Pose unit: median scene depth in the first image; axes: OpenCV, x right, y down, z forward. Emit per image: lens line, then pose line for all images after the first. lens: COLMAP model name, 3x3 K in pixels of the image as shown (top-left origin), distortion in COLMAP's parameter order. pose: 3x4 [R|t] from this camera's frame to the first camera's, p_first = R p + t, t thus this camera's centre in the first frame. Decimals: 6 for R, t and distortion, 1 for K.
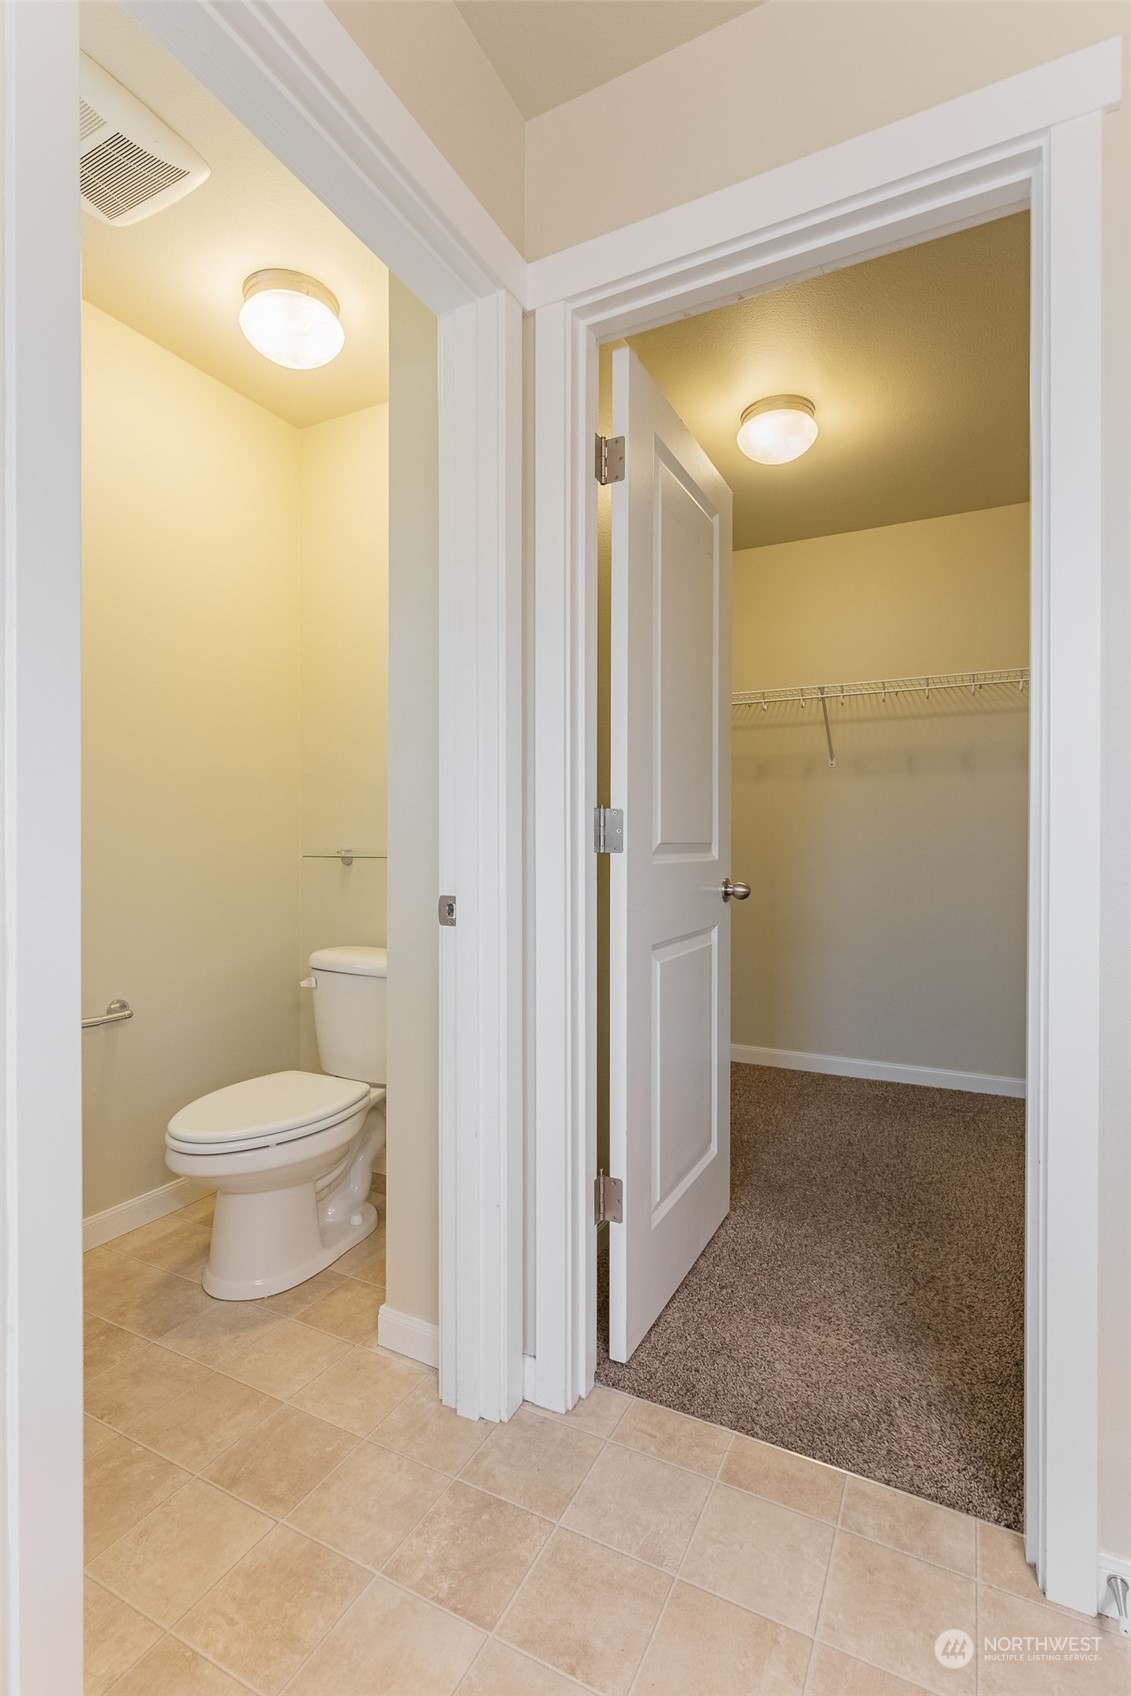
lens RADIAL K [[782.2, 0, 567.4], [0, 782.2, 851.3], [0, 0, 1]] dist [-0.000918, -0.000013]
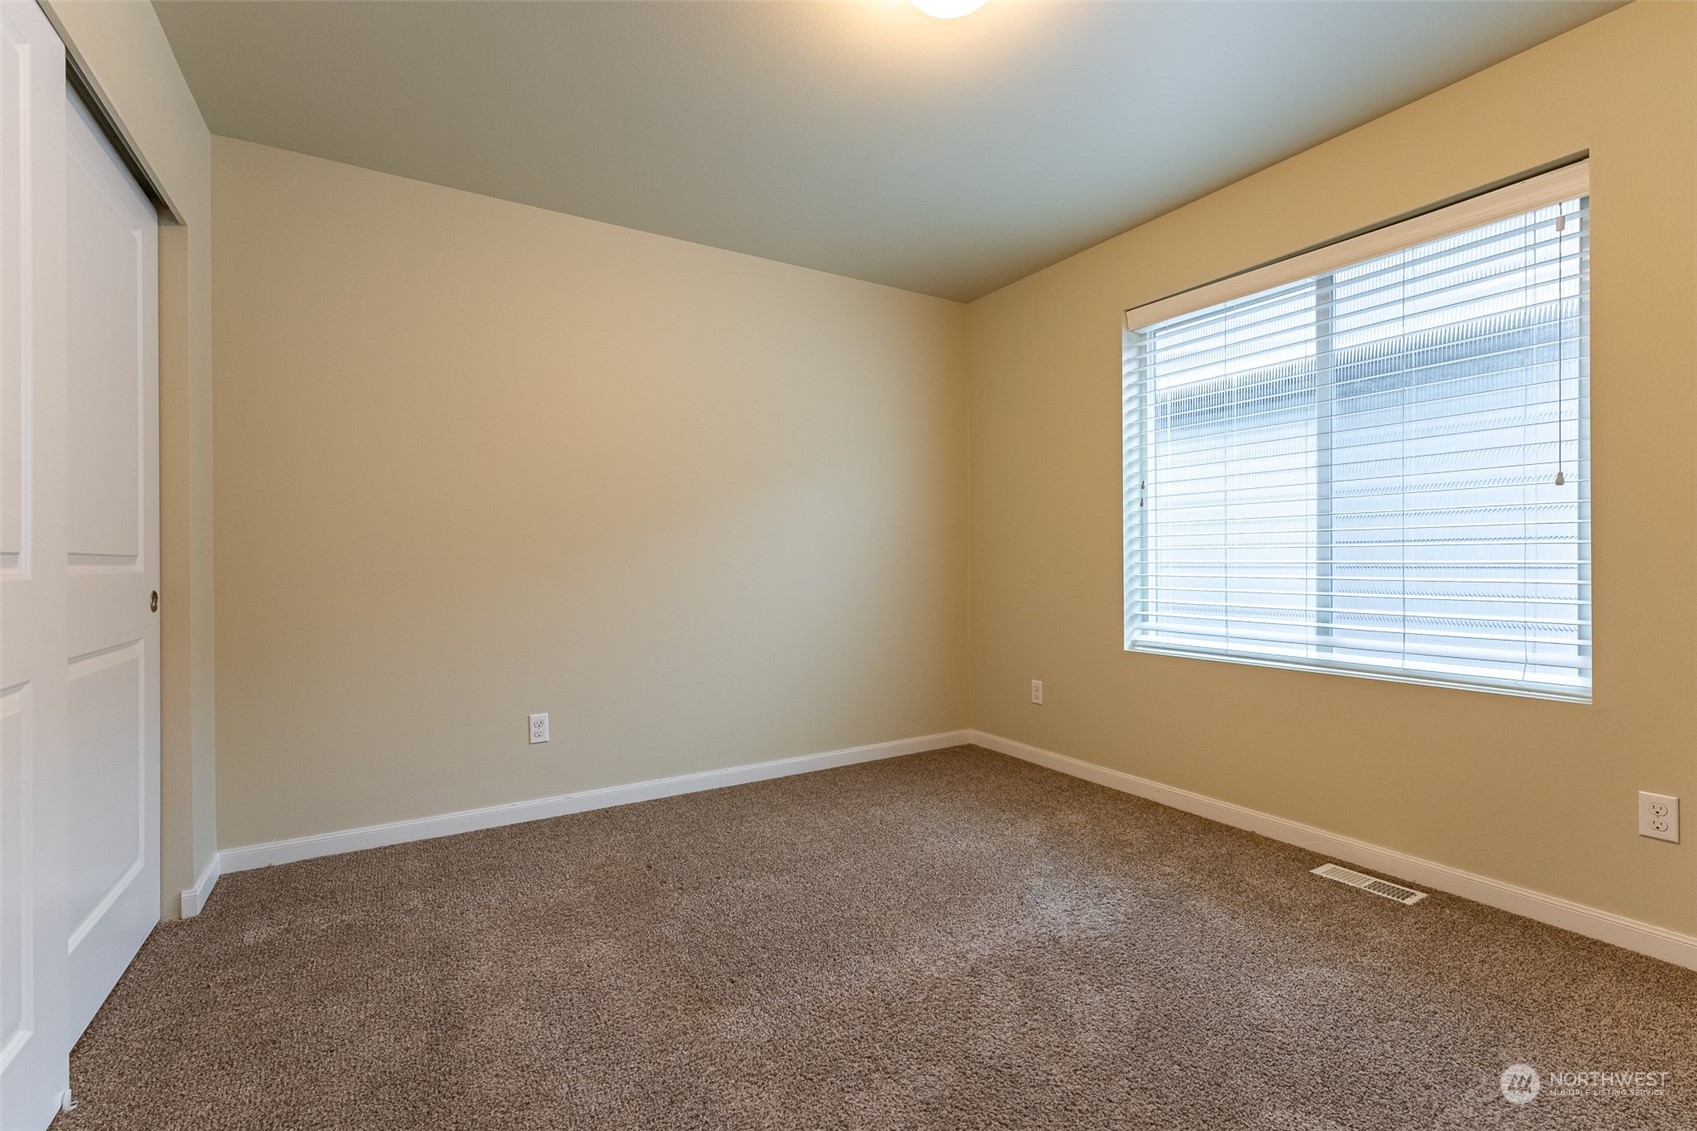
lens RADIAL K [[735.8, 0, 848.9], [0, 735.8, 564.2], [0, 0, 1]] dist [-0.002553, -0.000352]
pose [[0.520825, 0.003932, 0.853654, -0.145024], [0.003381, 0.999972, -0.006669, 0.010642], [-0.853657, 0.006360, 0.520797, -0.263048]]
